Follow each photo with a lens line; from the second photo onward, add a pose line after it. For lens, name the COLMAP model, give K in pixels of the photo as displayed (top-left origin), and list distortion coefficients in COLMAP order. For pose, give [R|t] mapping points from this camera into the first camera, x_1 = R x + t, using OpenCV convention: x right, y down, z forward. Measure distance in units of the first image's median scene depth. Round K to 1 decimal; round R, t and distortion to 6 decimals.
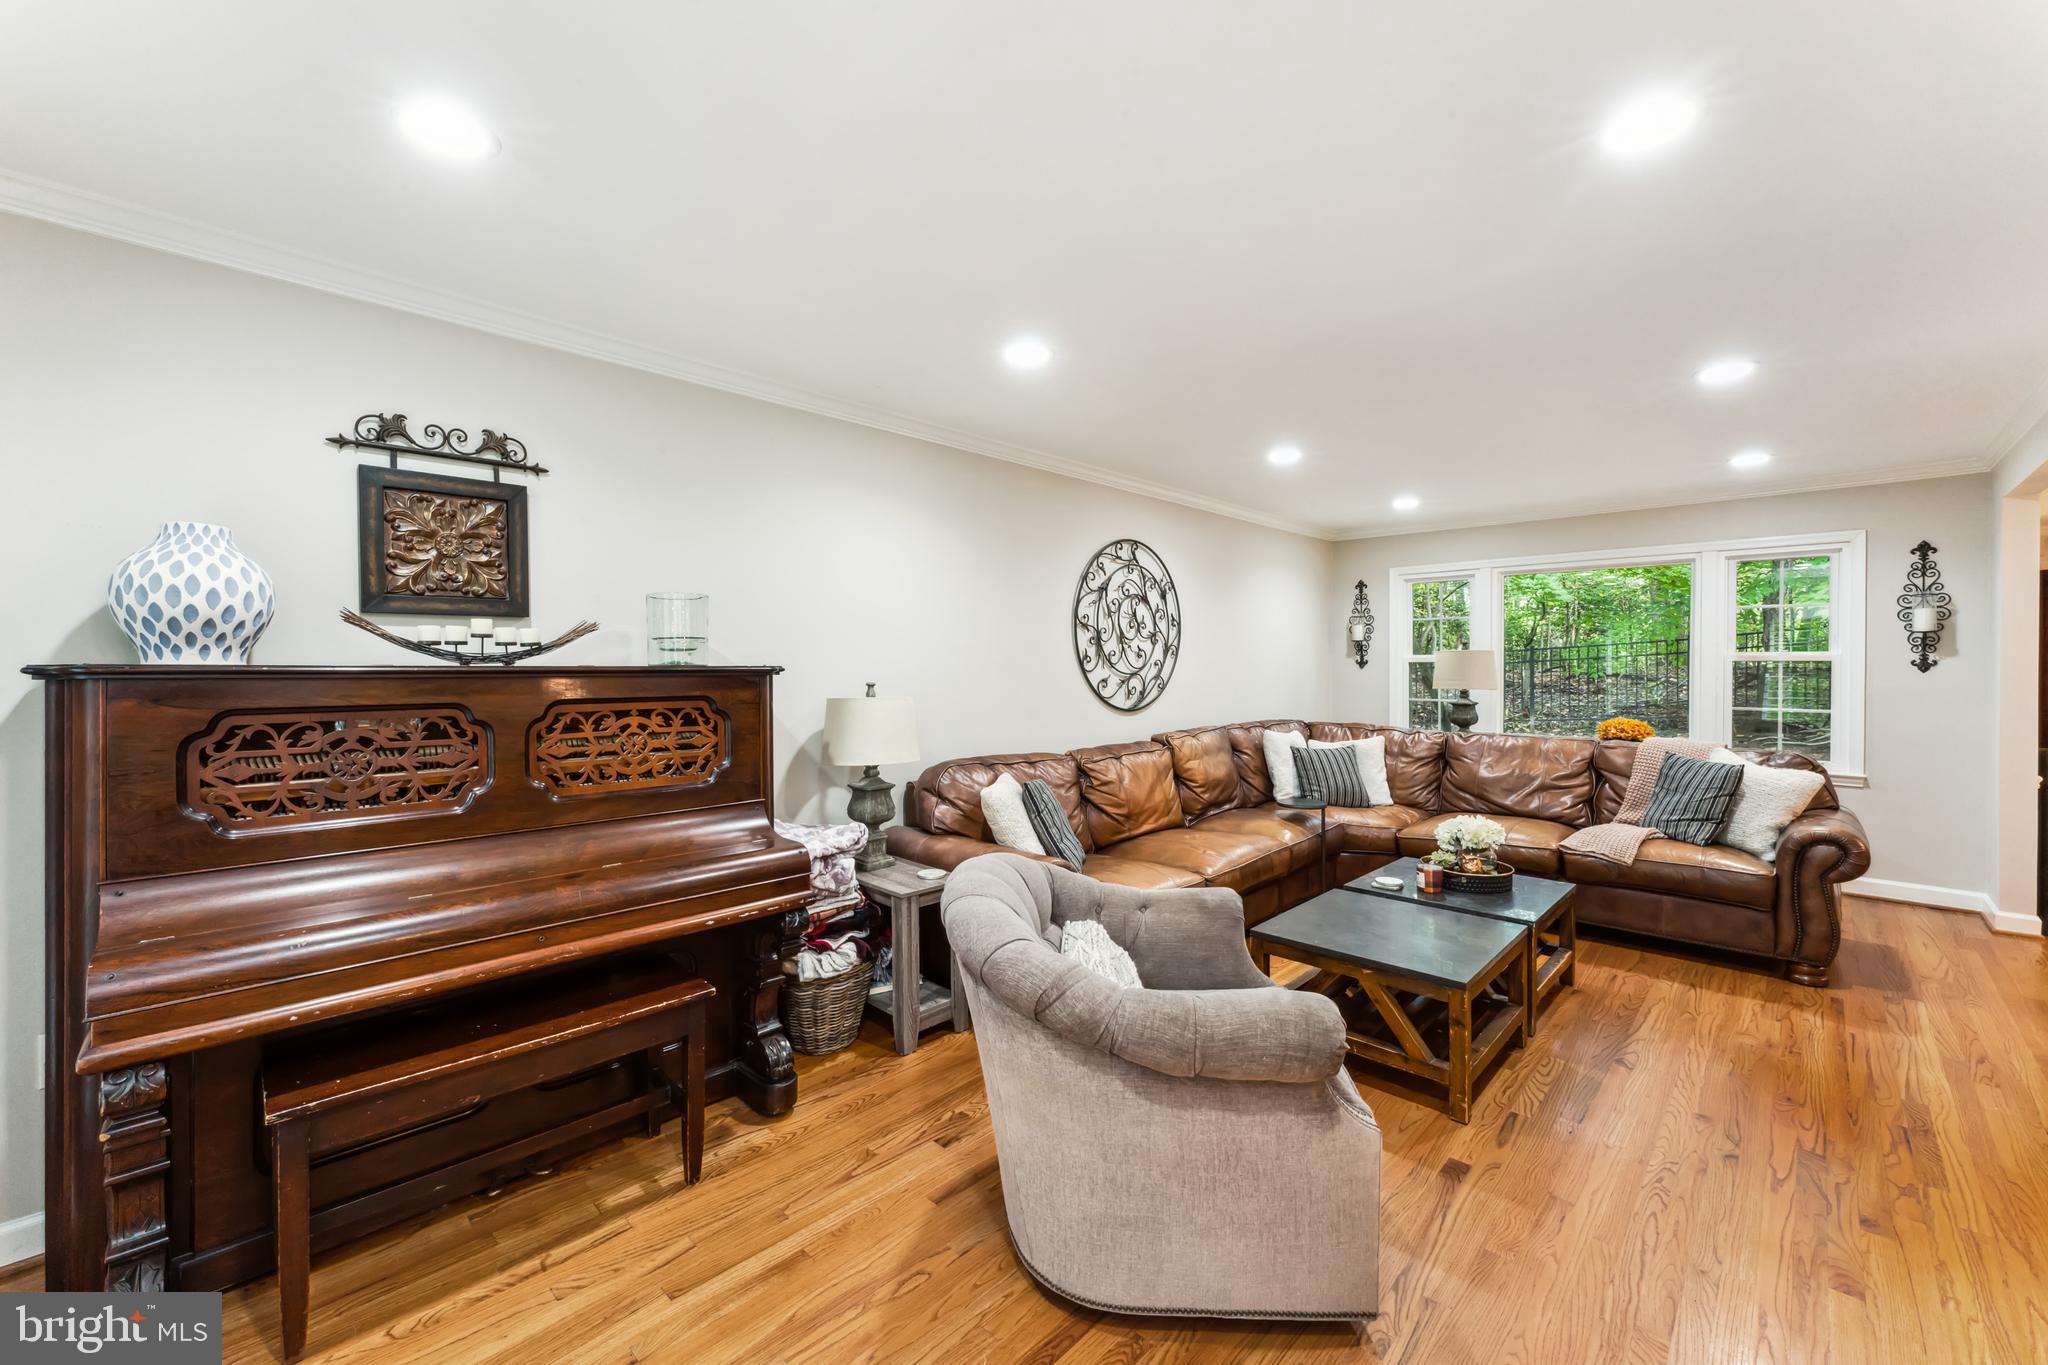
lens RADIAL K [[805.1, 0, 1024.0], [0, 805.1, 682.5], [0, 0, 1]] dist [0.000689, 0.000144]
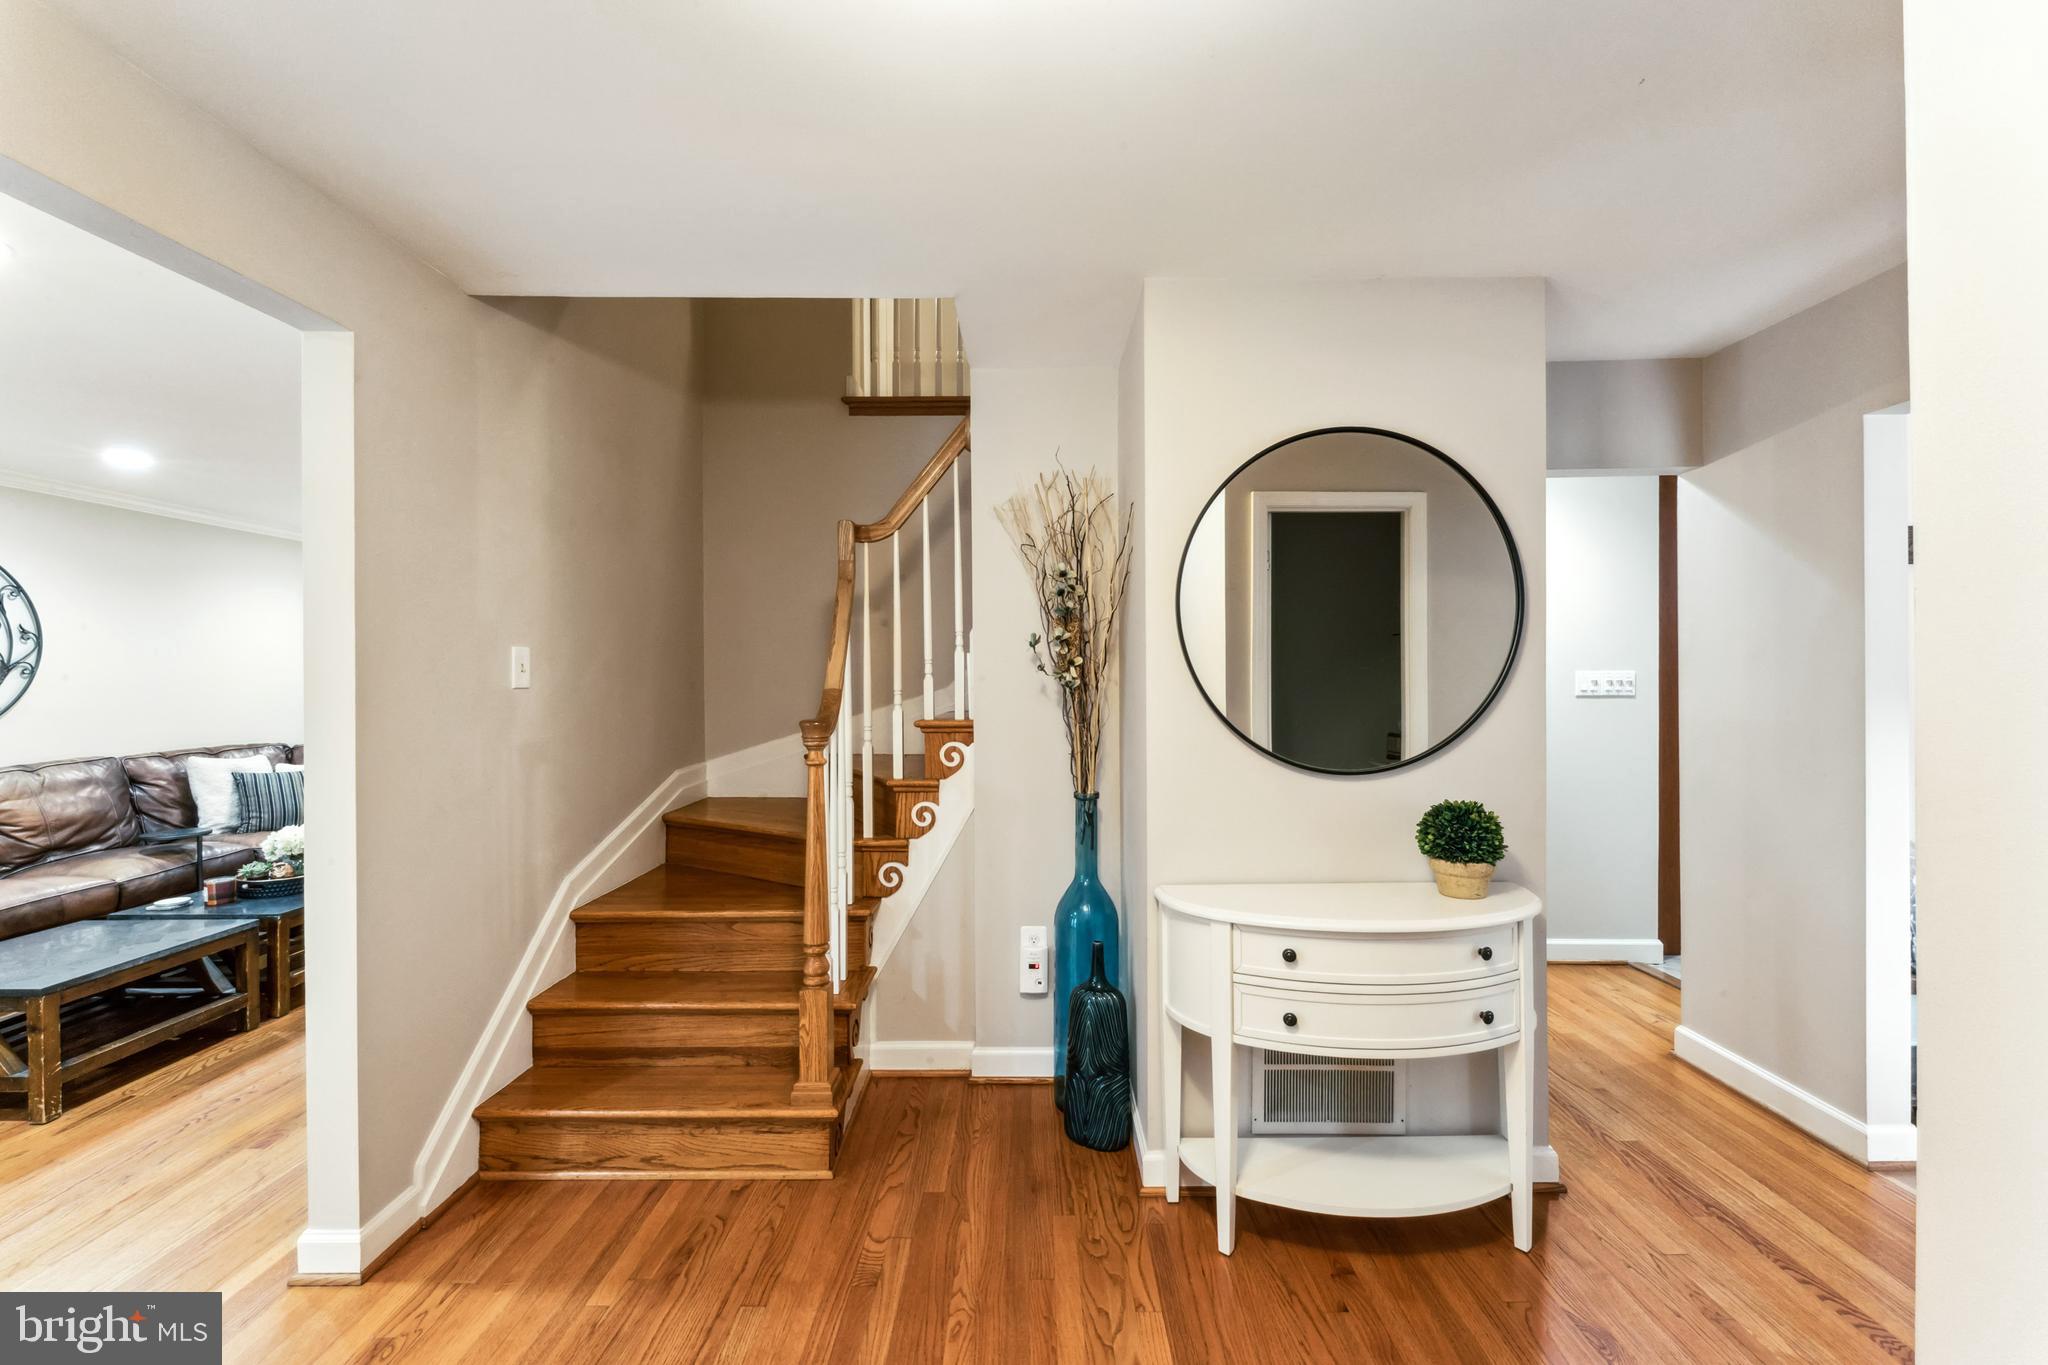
lens RADIAL K [[814.3, 0, 1024.0], [0, 814.3, 682.5], [0, 0, 1]] dist [-0.000876, -0.000086]
pose [[0.720879, -0.009277, 0.692999, 0.375177], [0.022649, 0.999692, -0.010177, 0.006610], [-0.692690, 0.023032, 0.720867, -0.335892]]
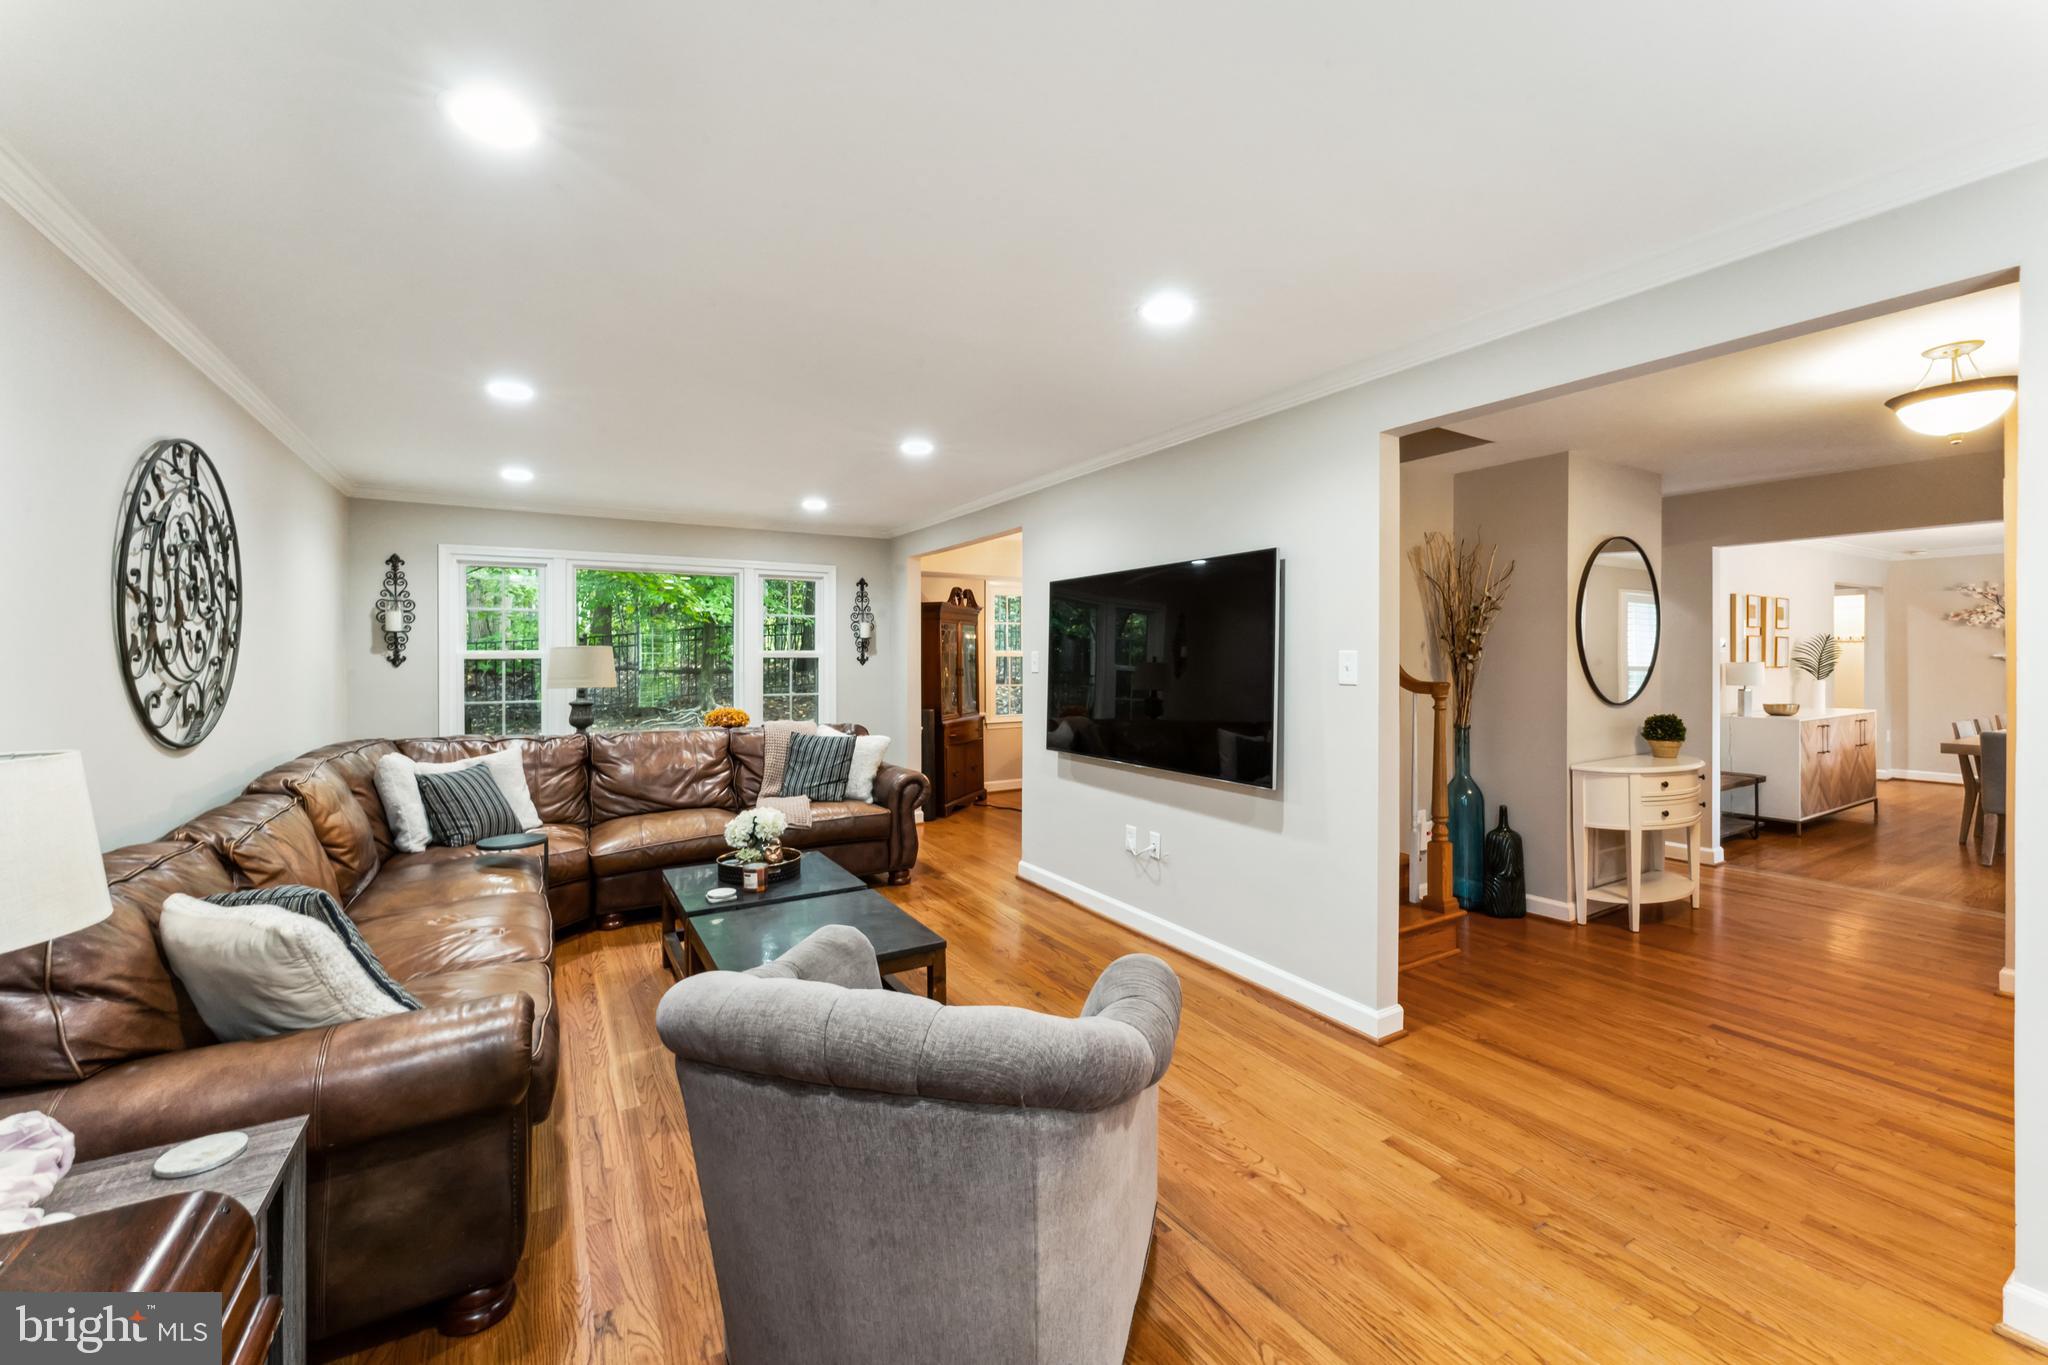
lens RADIAL K [[818.9, 0, 1026.7], [0, 818.9, 666.1], [0, 0, 1]] dist [-0.001291, -0.000108]
pose [[0.253772, -0.010228, 0.967210, -0.270816], [0.026243, 0.999649, 0.003685, -0.007991], [-0.966908, 0.024448, 0.253952, 0.297532]]
